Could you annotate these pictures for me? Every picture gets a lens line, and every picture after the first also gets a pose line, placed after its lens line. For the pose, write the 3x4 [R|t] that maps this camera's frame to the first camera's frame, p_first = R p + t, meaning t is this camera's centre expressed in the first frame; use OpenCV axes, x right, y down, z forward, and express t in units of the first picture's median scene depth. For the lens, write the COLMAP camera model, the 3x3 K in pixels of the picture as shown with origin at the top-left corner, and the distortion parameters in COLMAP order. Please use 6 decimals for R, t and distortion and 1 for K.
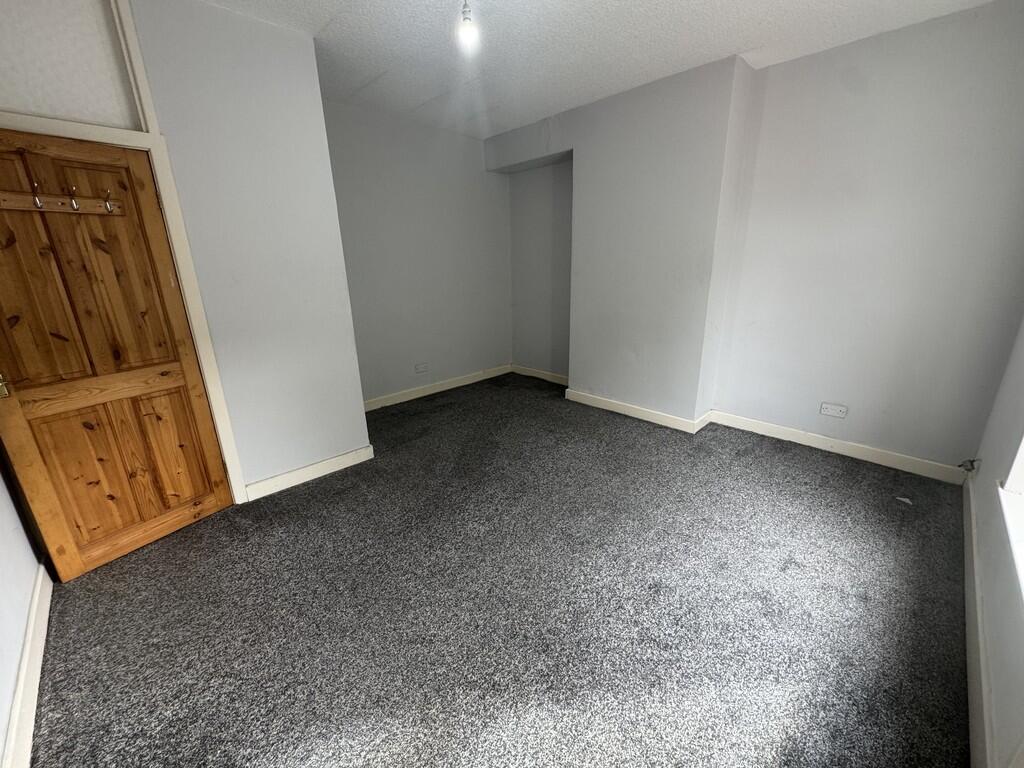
lens RADIAL K [[408.5, 0, 510.1], [0, 408.5, 387.1], [0, 0, 1]] dist [-0.004112, -0.000334]
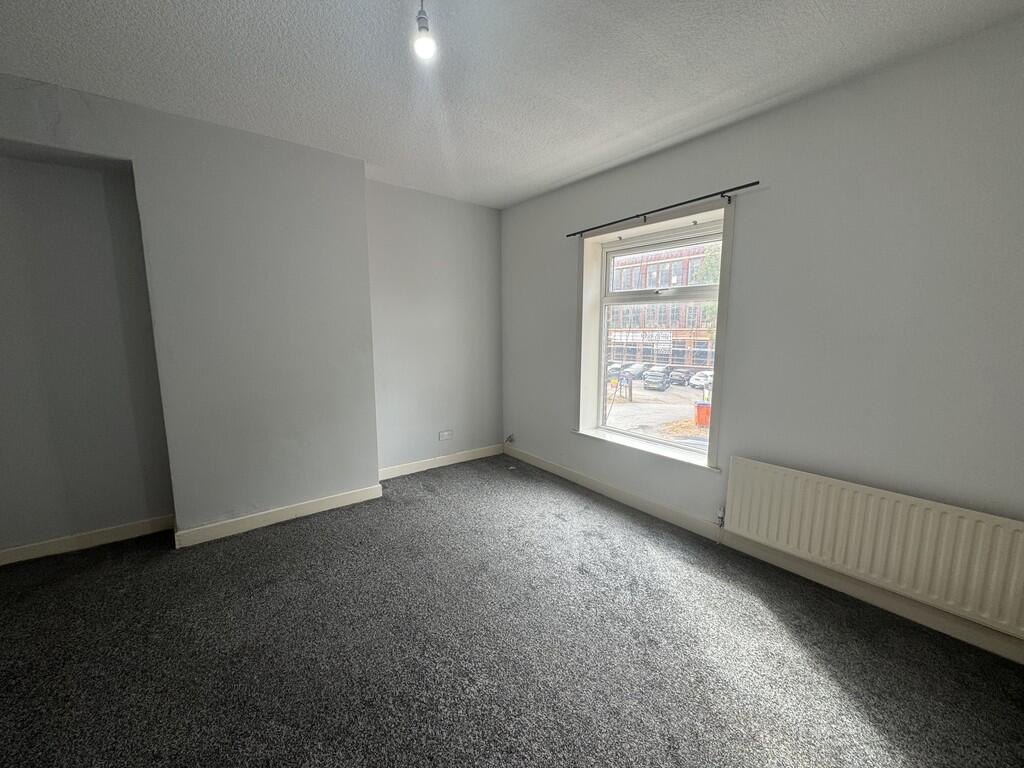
lens RADIAL K [[408.5, 0, 509.4], [0, 408.5, 388.8], [0, 0, 1]] dist [-0.004112, -0.000334]
pose [[0.107007, -0.125138, 0.986352, -0.566429], [0.292425, 0.952131, 0.089072, -0.161639], [-0.950282, 0.278903, 0.138478, 0.556695]]
